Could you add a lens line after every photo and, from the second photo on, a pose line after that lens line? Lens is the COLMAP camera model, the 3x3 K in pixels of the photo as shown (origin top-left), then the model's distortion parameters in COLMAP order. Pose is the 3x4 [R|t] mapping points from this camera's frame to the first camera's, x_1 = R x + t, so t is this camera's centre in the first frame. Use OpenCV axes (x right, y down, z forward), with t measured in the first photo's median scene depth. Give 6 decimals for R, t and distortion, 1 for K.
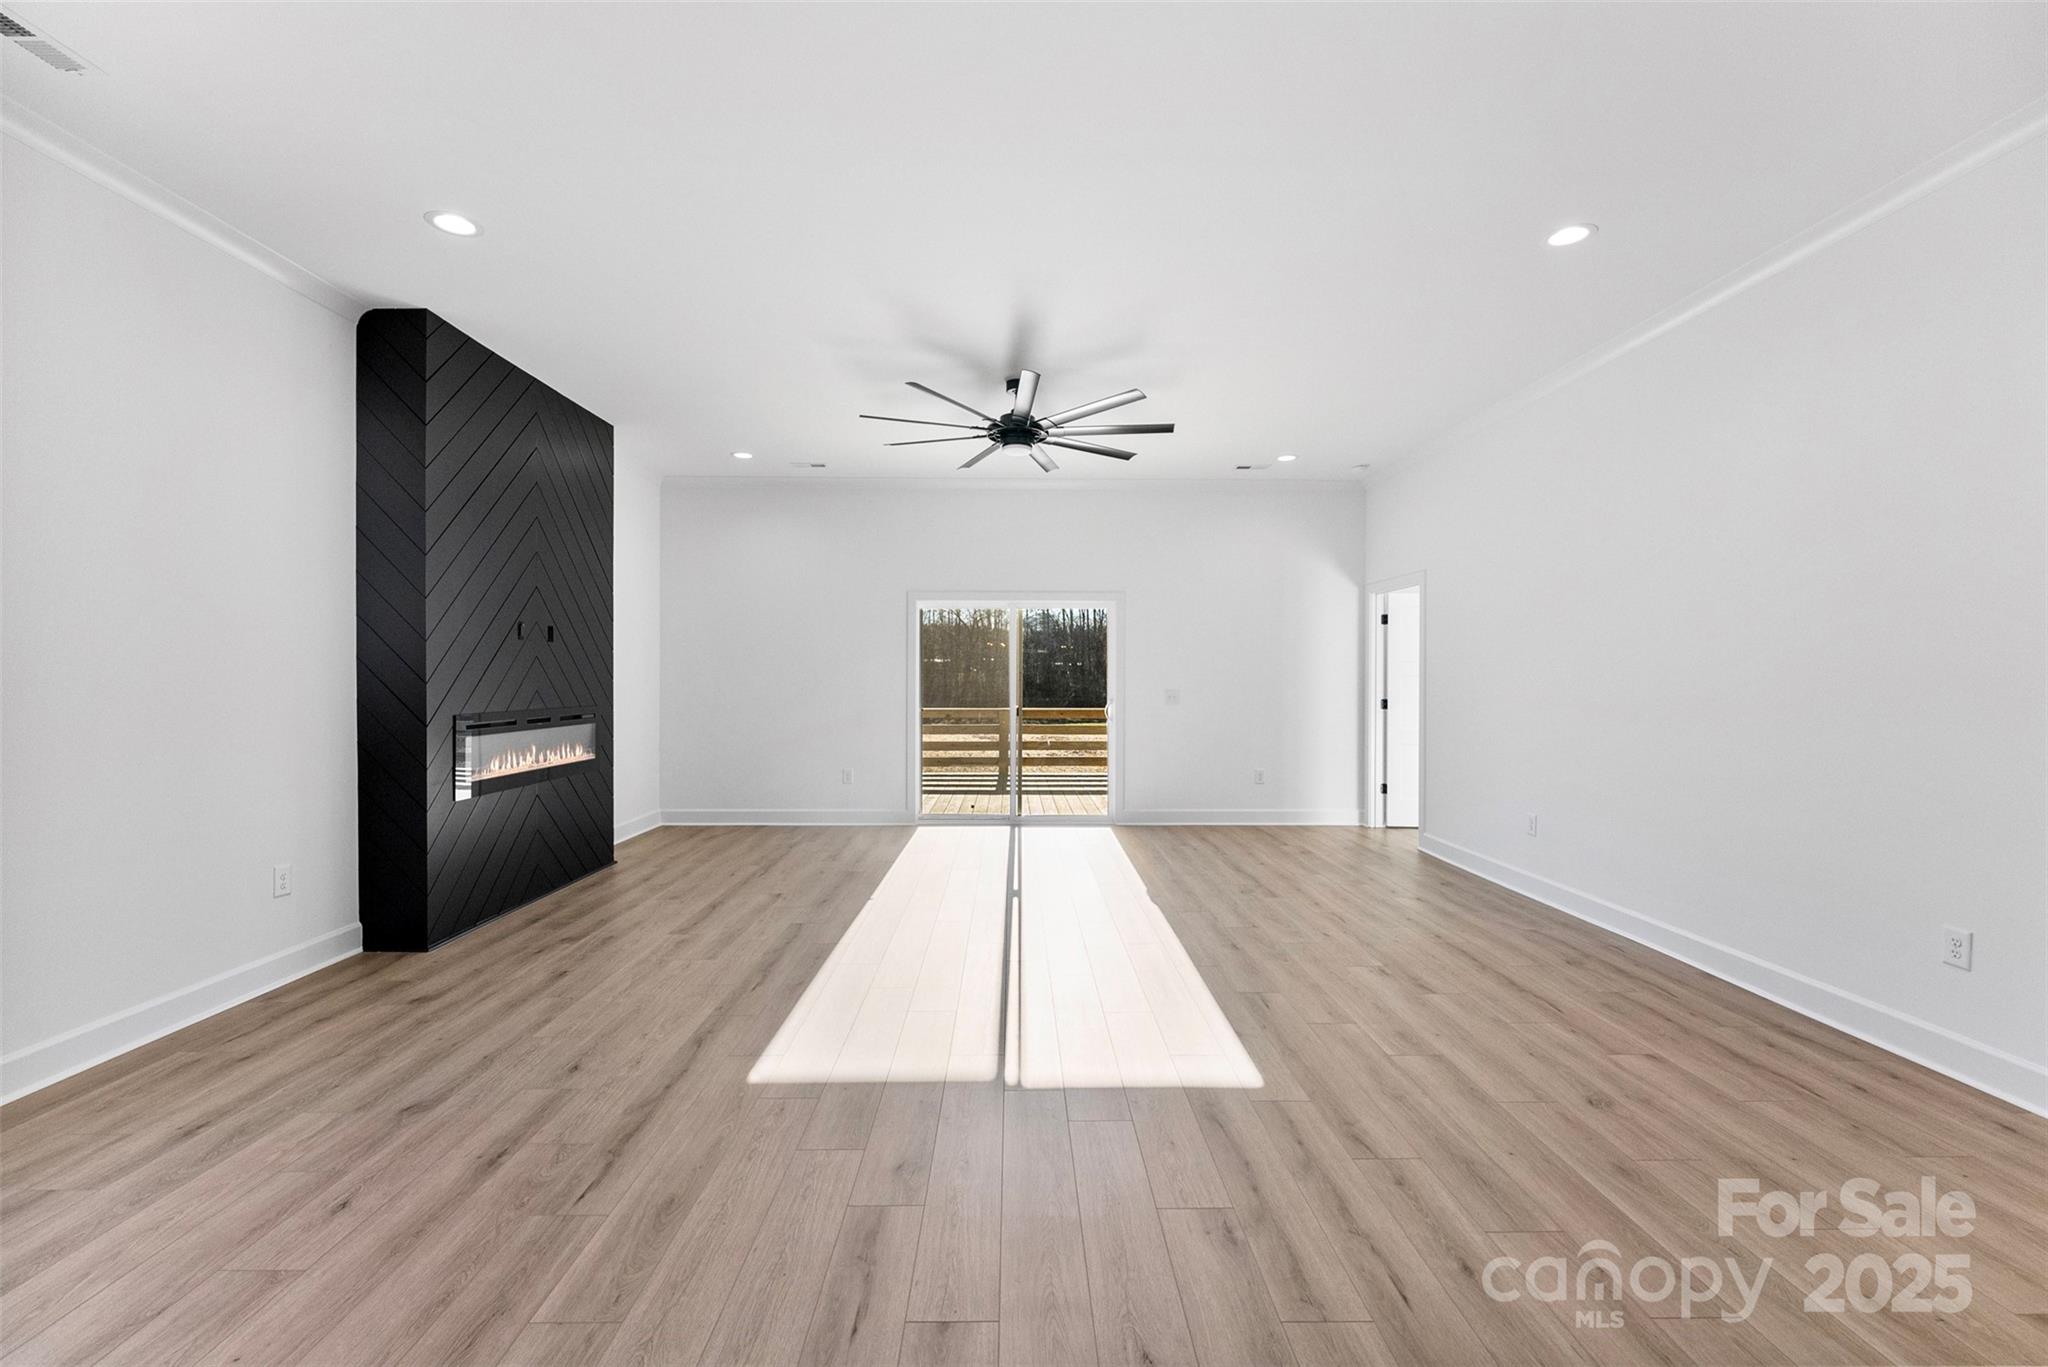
lens RADIAL K [[839.5, 0, 1030.2], [0, 839.5, 678.8], [0, 0, 1]] dist [0.004100, 0.000301]
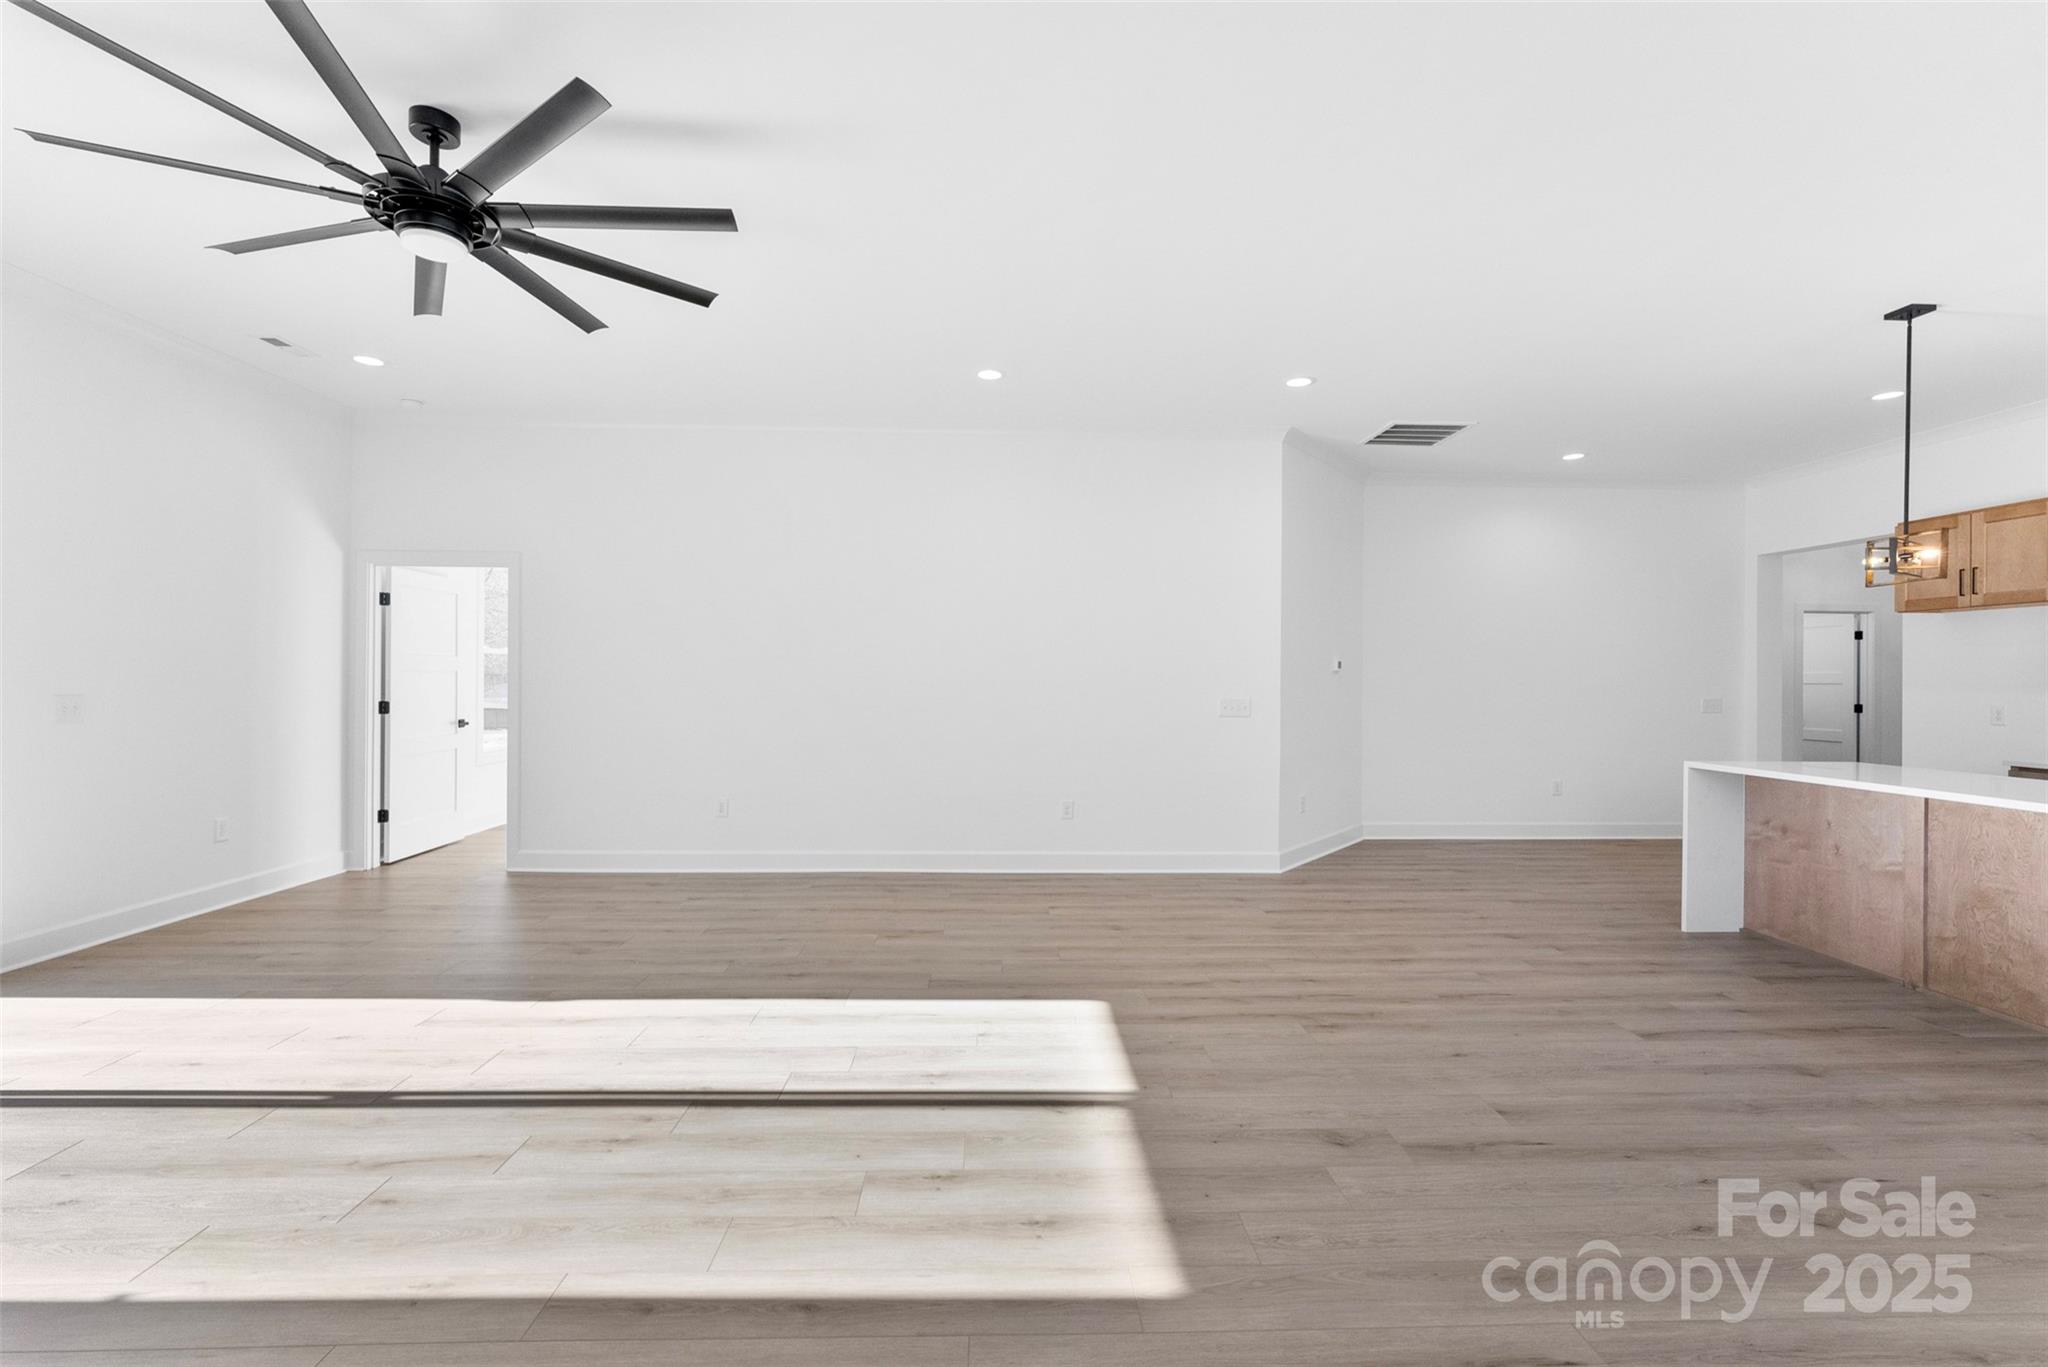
lens RADIAL K [[828.0, 0, 1032.9], [0, 828.0, 679.8], [0, 0, 1]] dist [-0.002994, 0.000916]
pose [[0.004859, 0.000078, 0.999988, -0.765417], [-0.006496, 0.999979, -0.000046, 0.000654], [-0.999967, -0.006496, 0.004859, 0.886602]]
